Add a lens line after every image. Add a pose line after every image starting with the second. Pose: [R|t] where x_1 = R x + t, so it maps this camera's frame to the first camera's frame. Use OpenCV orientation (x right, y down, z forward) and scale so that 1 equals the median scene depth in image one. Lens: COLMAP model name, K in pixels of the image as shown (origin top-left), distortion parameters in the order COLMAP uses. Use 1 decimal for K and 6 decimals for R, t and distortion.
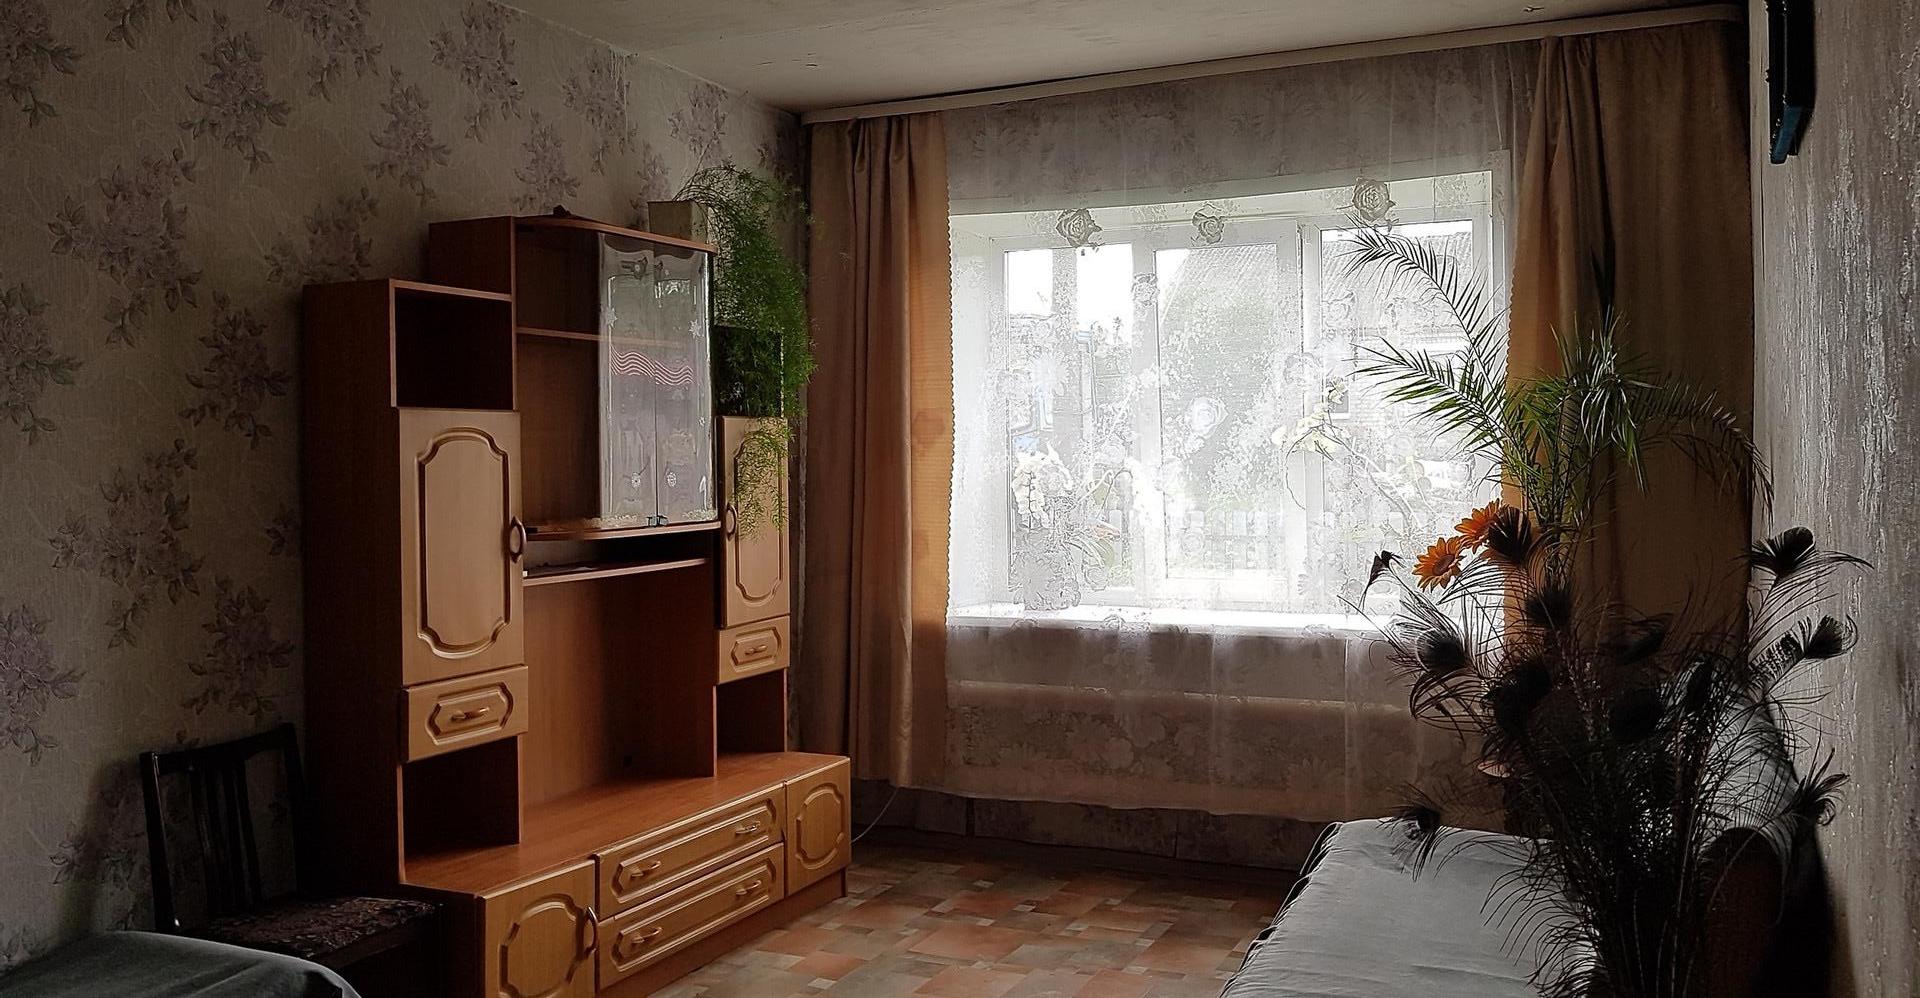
lens RADIAL K [[1495.2, 0, 958.3], [0, 1495.2, 483.4], [0, 0, 1]] dist [-0.045441, -0.002160]
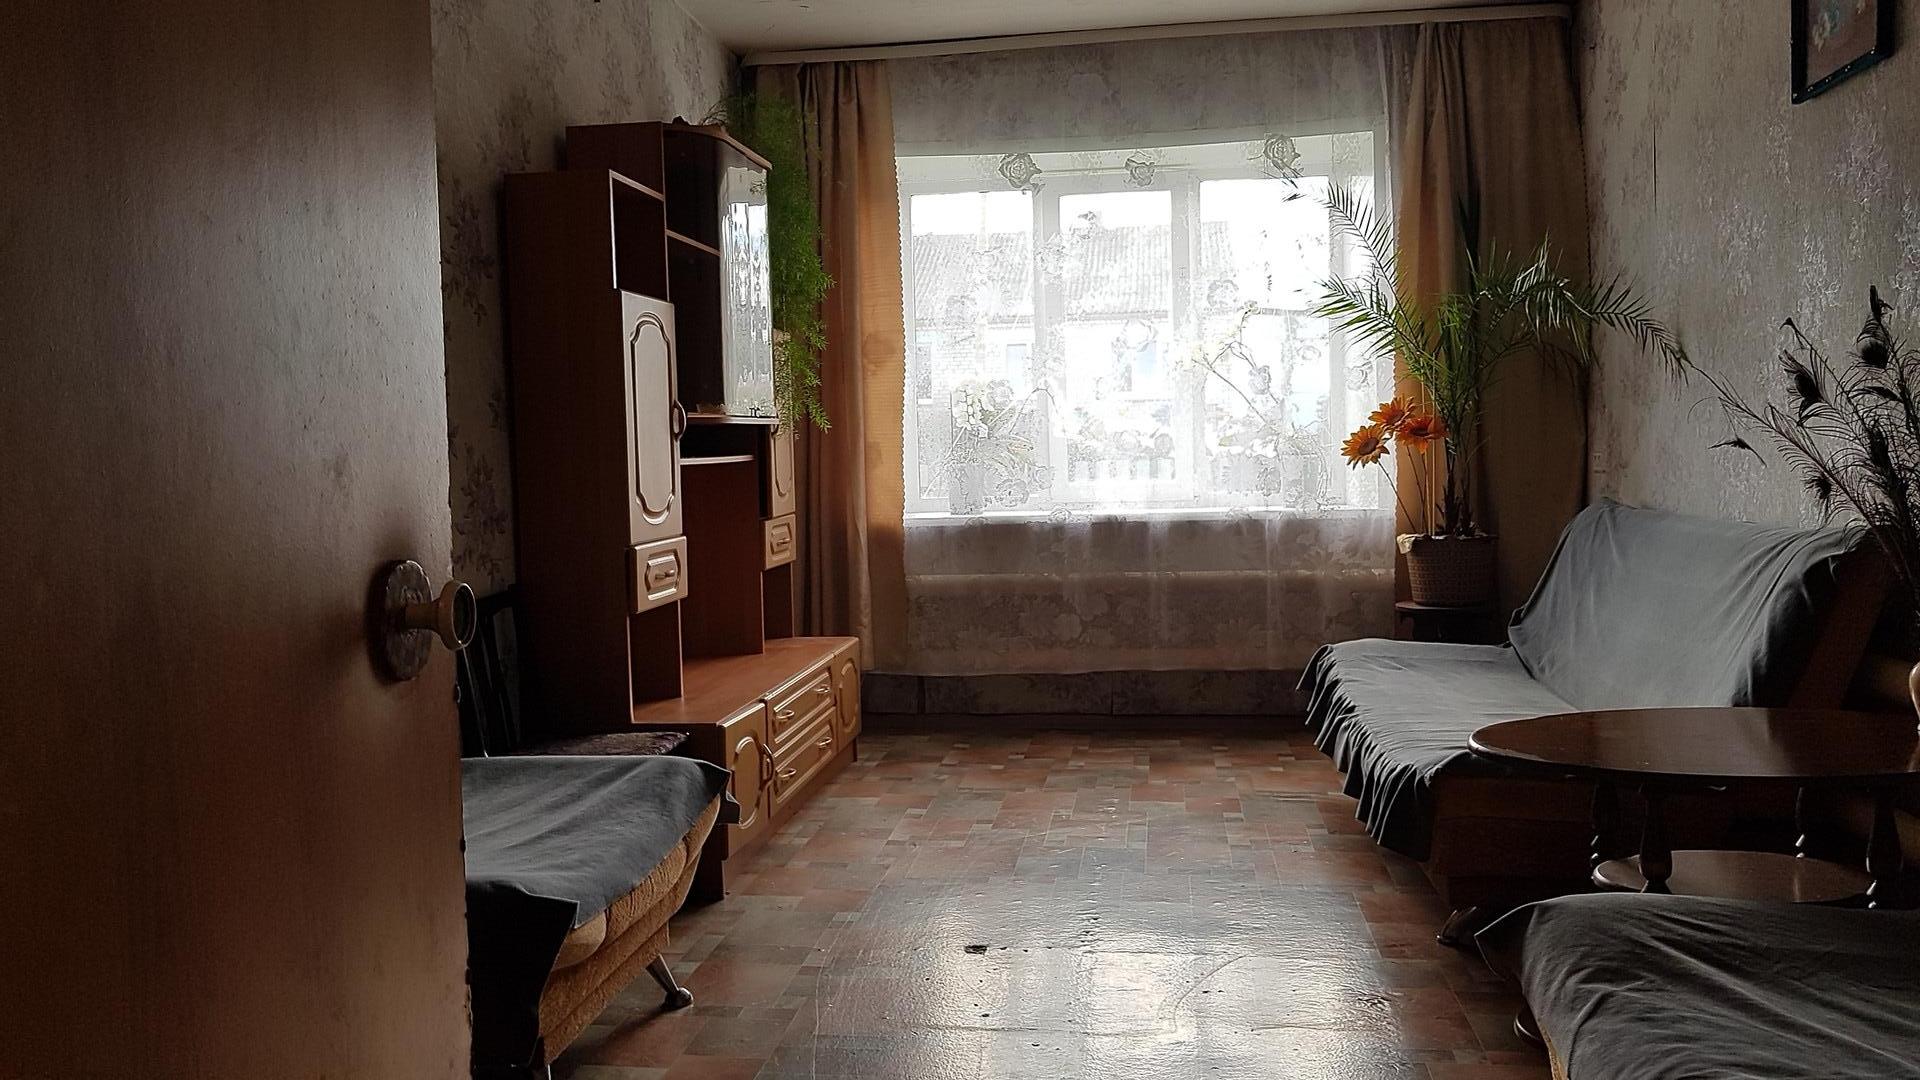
lens RADIAL K [[1475.3, 0, 962.1], [0, 1475.3, 548.9], [0, 0, 1]] dist [-0.035883, -0.009904]
pose [[0.959895, -0.033696, 0.278327, -0.307121], [0.019309, 0.998339, 0.054273, 0.059576], [-0.279693, -0.046723, 0.958952, -0.079472]]
